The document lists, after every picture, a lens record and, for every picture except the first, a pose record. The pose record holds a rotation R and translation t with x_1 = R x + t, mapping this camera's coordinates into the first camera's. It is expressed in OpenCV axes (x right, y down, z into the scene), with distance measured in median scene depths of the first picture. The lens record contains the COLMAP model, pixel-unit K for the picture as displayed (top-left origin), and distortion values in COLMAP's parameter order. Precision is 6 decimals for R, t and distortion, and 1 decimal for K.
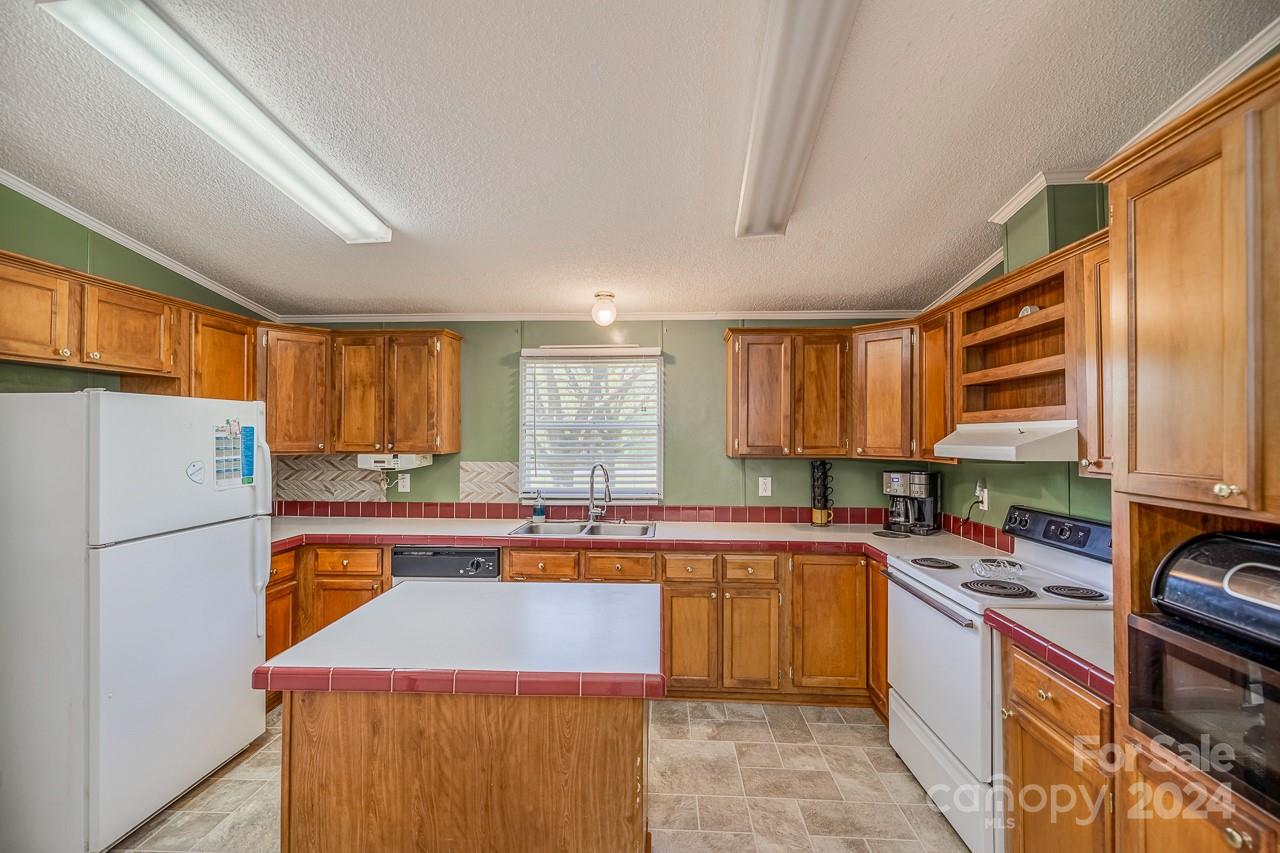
lens RADIAL K [[551.0, 0, 635.1], [0, 551.0, 432.1], [0, 0, 1]] dist [0.000842, 0.000375]
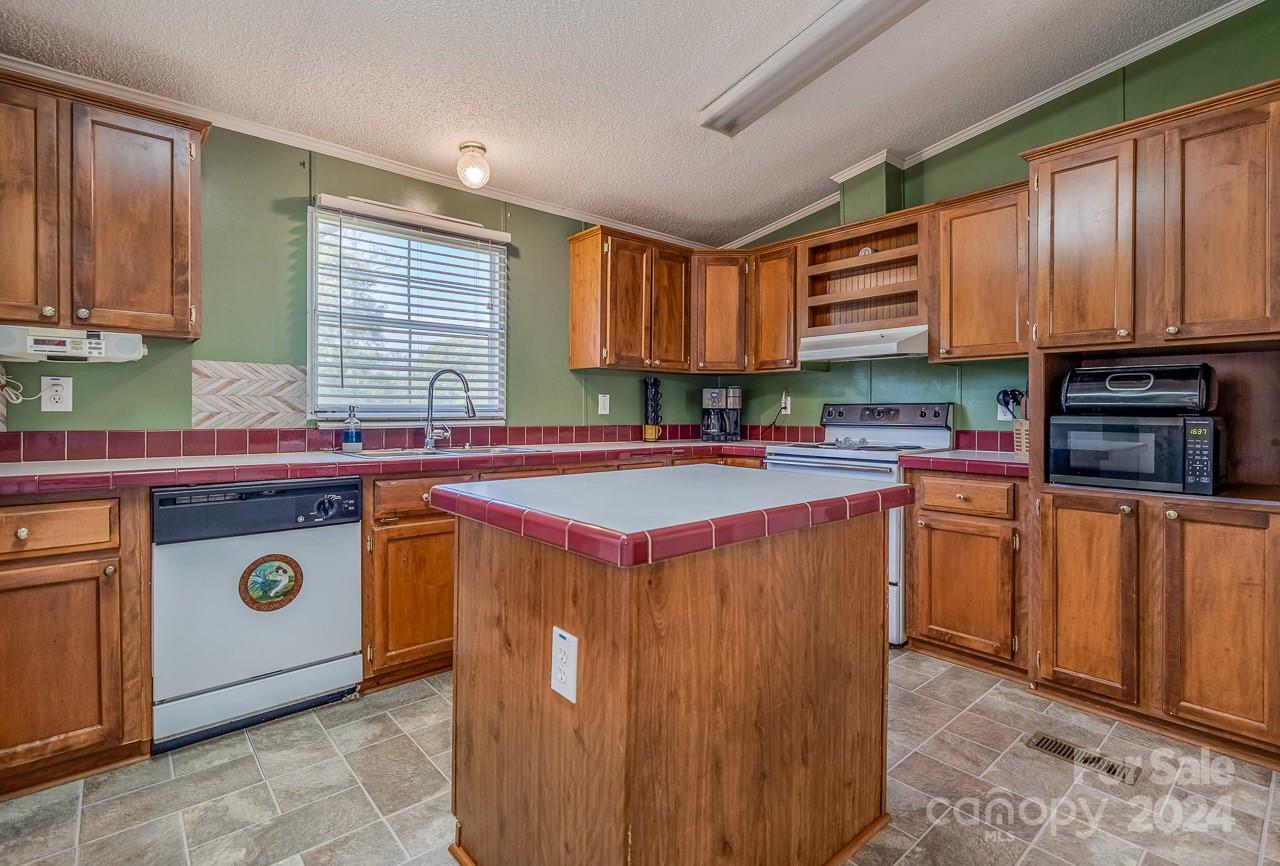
lens RADIAL K [[612.1, 0, 675.5], [0, 612.1, 421.4], [0, 0, 1]] dist [0.000545, -0.000255]
pose [[0.697196, -0.012728, 0.716768, -0.658203], [-0.004211, 0.999752, 0.021849, 0.158417], [-0.716868, -0.018251, 0.696970, 0.263694]]
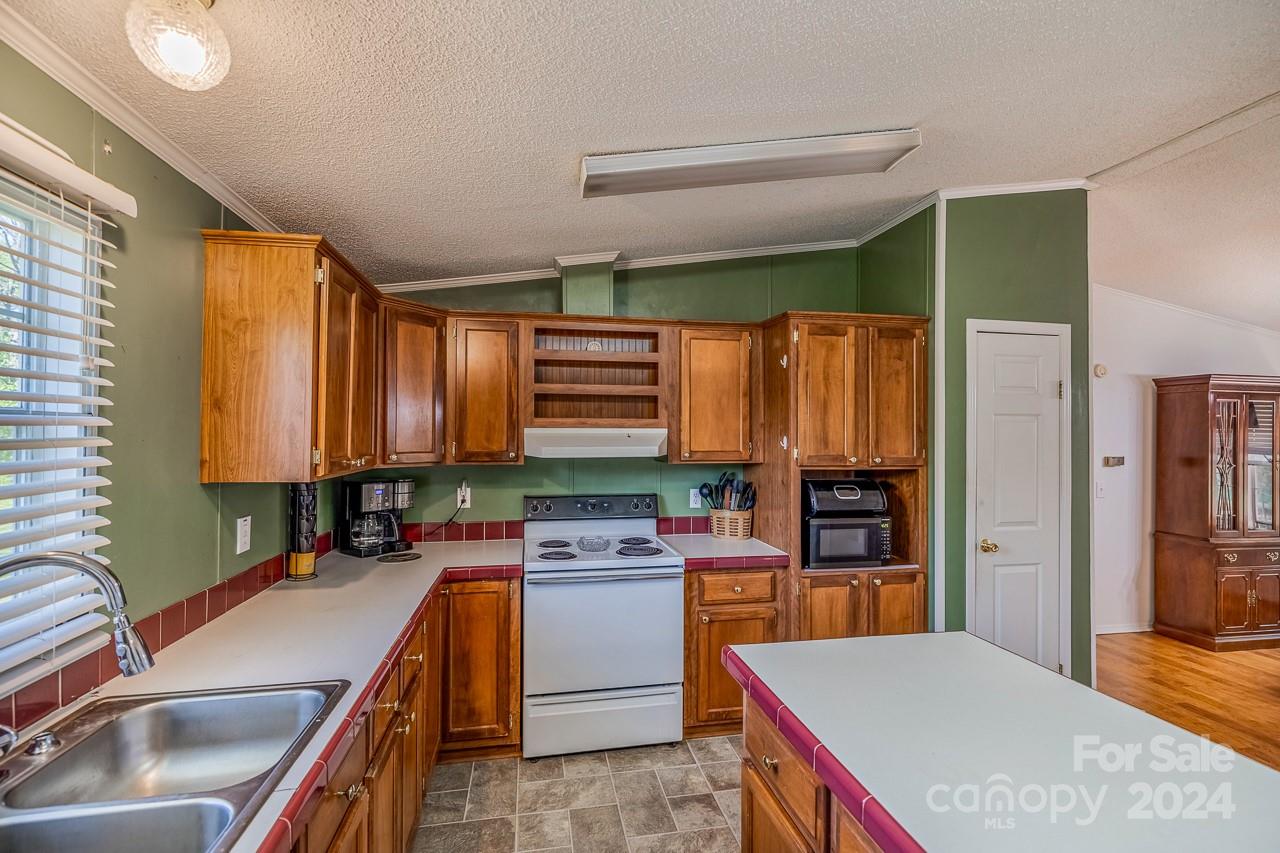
lens RADIAL K [[551.0, 0, 635.1], [0, 551.0, 432.1], [0, 0, 1]] dist [0.000842, 0.000375]
pose [[-0.237682, -0.001542, 0.971342, -0.571117], [-0.010512, 0.999944, -0.000985, -0.007876], [-0.971286, -0.010445, -0.237685, 1.149474]]
